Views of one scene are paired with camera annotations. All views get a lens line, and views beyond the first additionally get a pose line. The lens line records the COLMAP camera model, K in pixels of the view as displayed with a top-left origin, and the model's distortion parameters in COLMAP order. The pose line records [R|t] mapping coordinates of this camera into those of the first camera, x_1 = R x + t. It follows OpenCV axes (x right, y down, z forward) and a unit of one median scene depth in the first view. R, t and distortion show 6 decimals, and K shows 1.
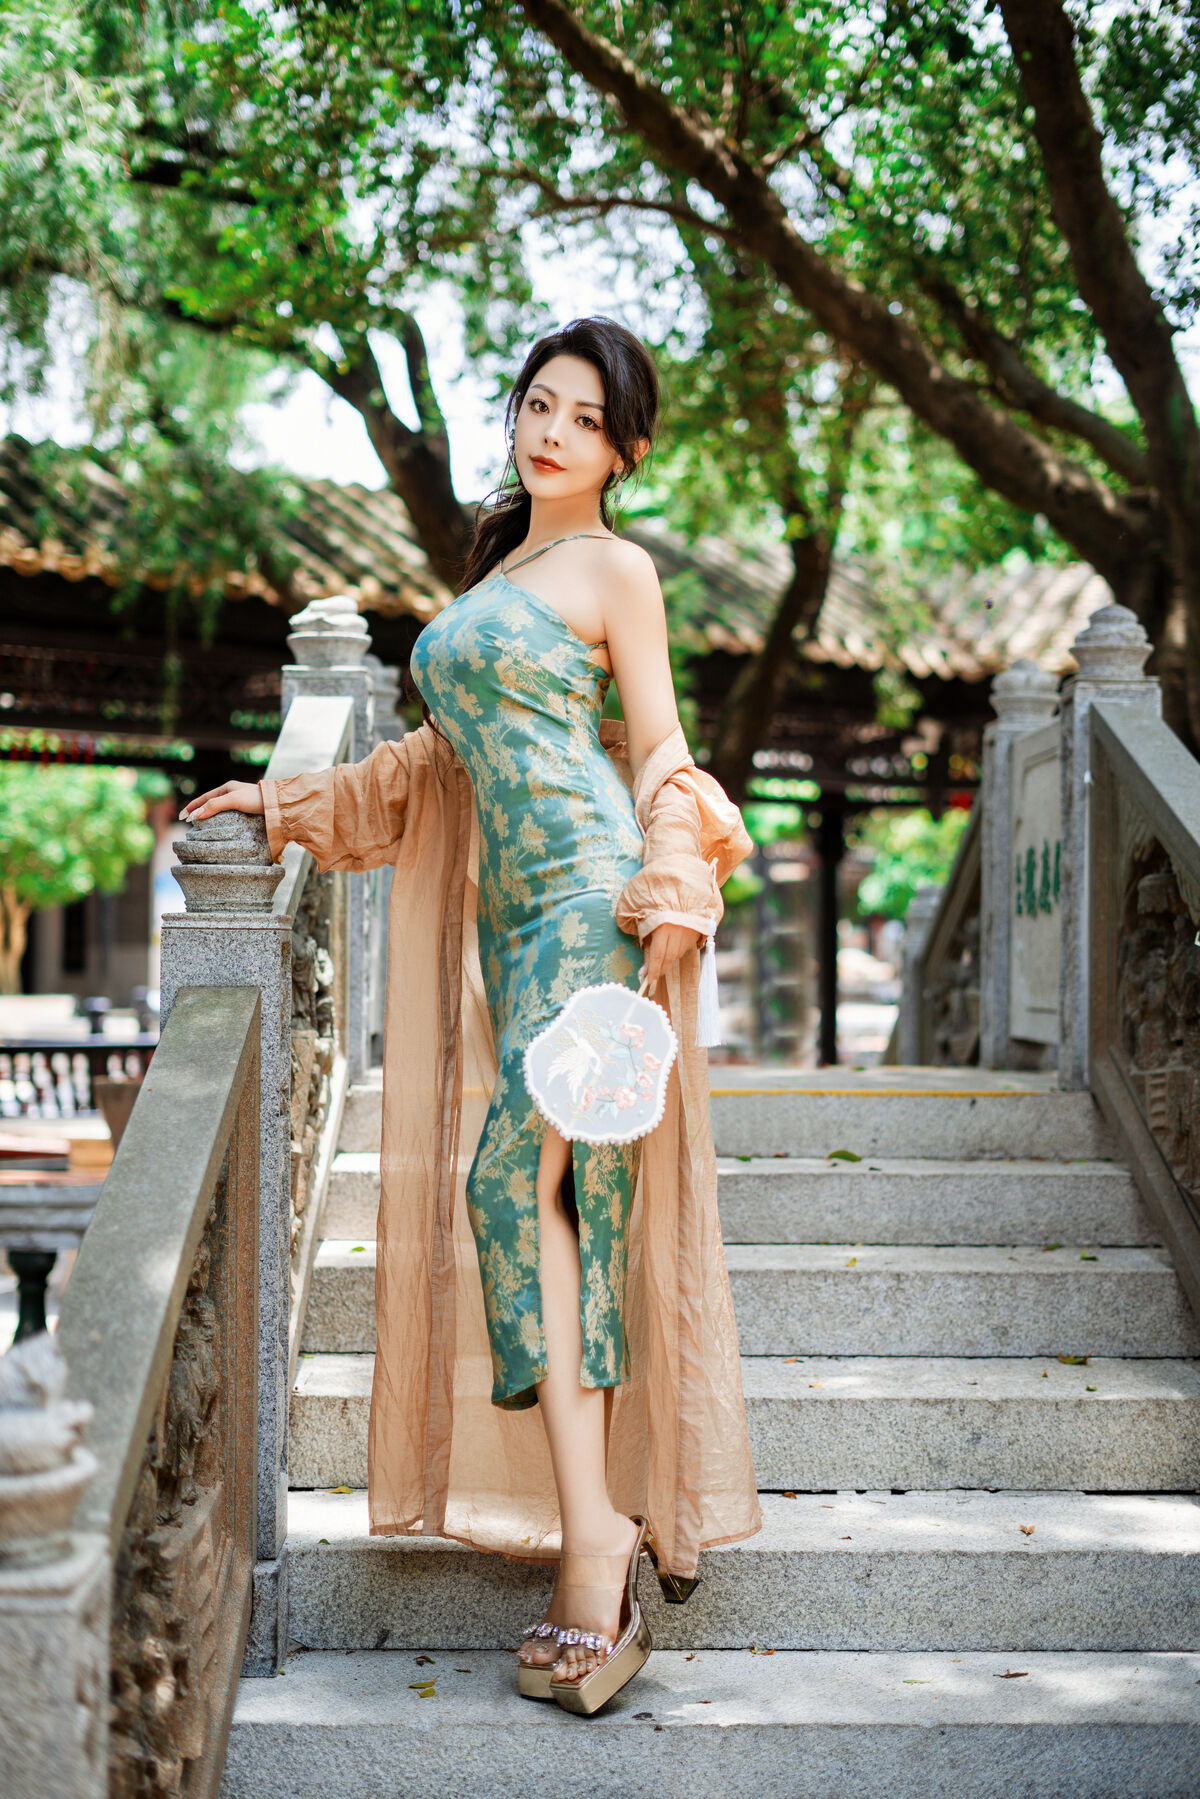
lens RADIAL K [[2581.3, 0, 599.9], [0, 2581.3, 899.7], [0, 0, 1]] dist [-0.029412, 0.050837]
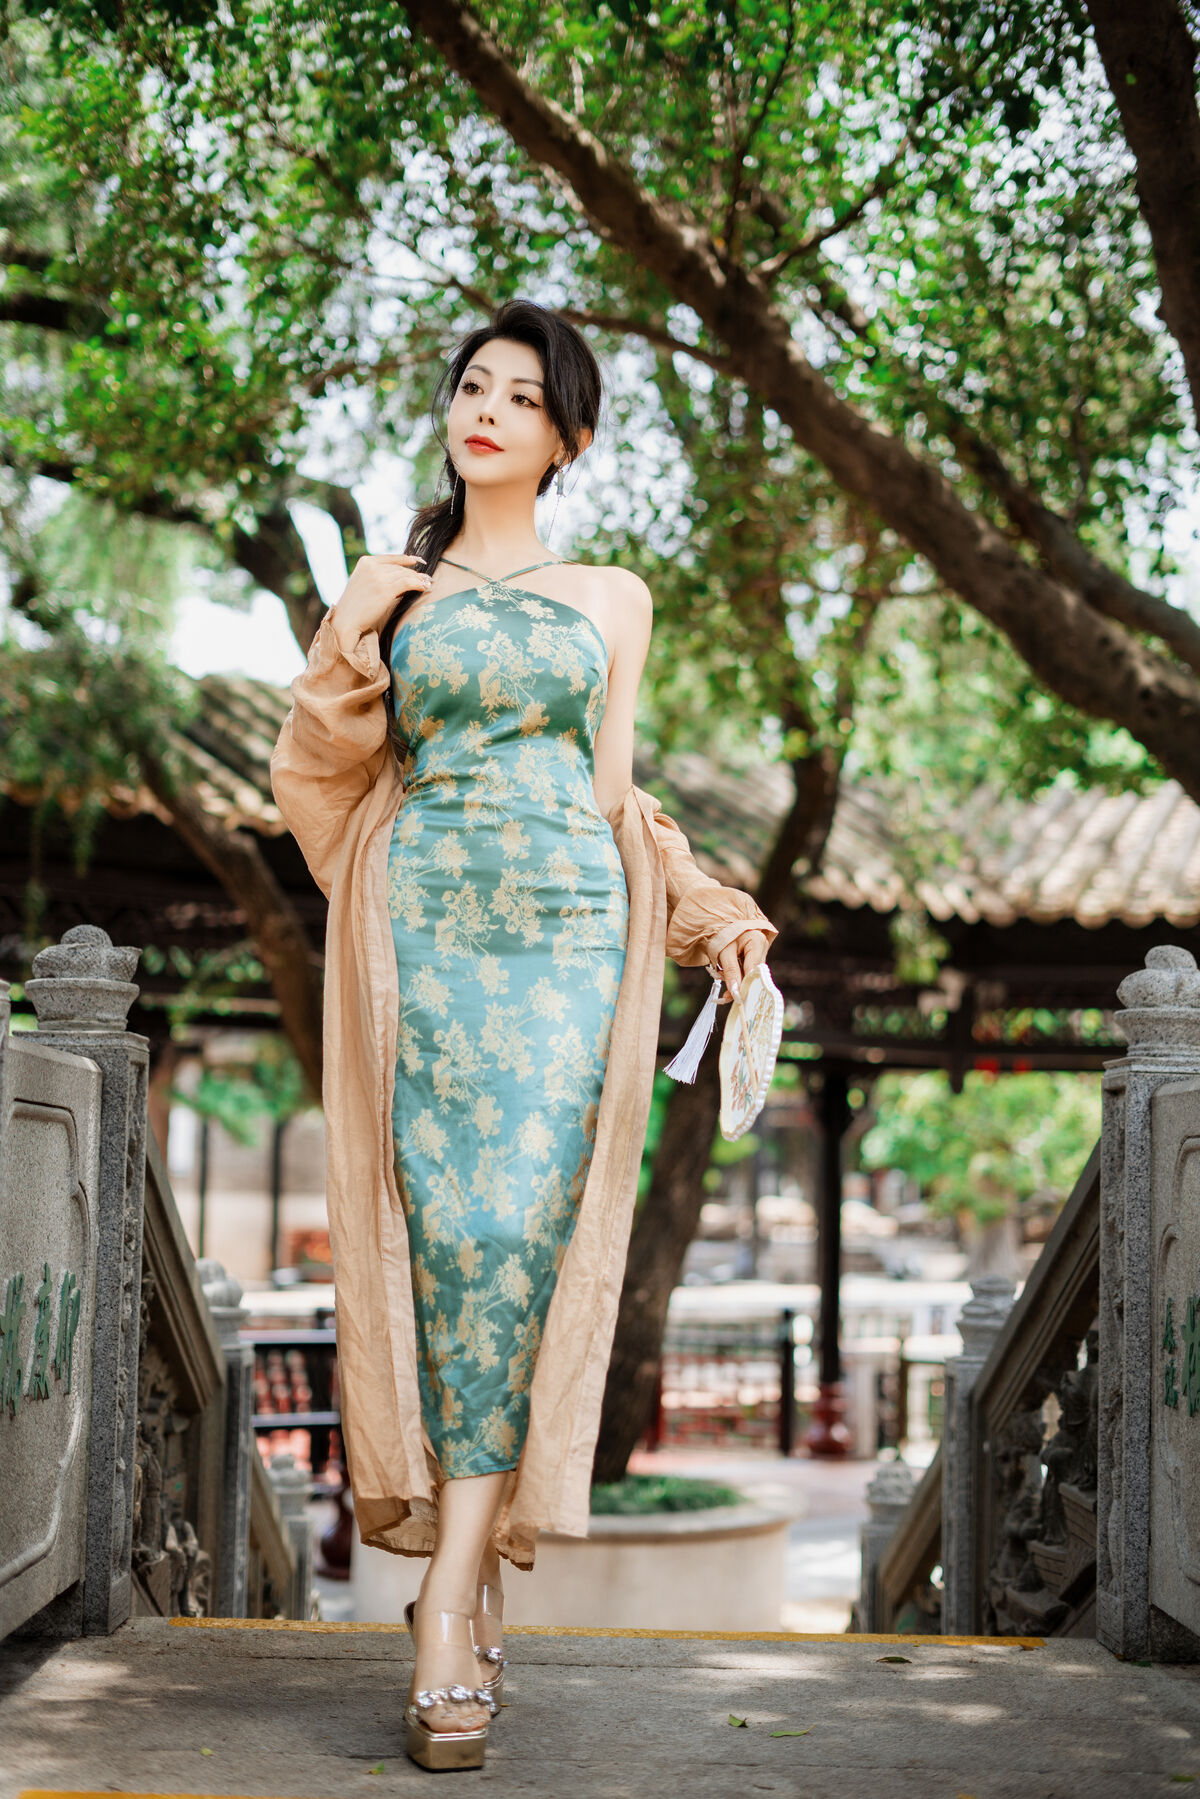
lens RADIAL K [[2588.1, 0, 600.3], [0, 2588.1, 898.8], [0, 0, 1]] dist [-0.087362, -0.061535]
pose [[0.999878, 0.015595, 0.000574, 0.012132], [-0.015489, 0.996222, -0.085450, -0.021156], [-0.001904, 0.085431, 0.996342, 0.168218]]
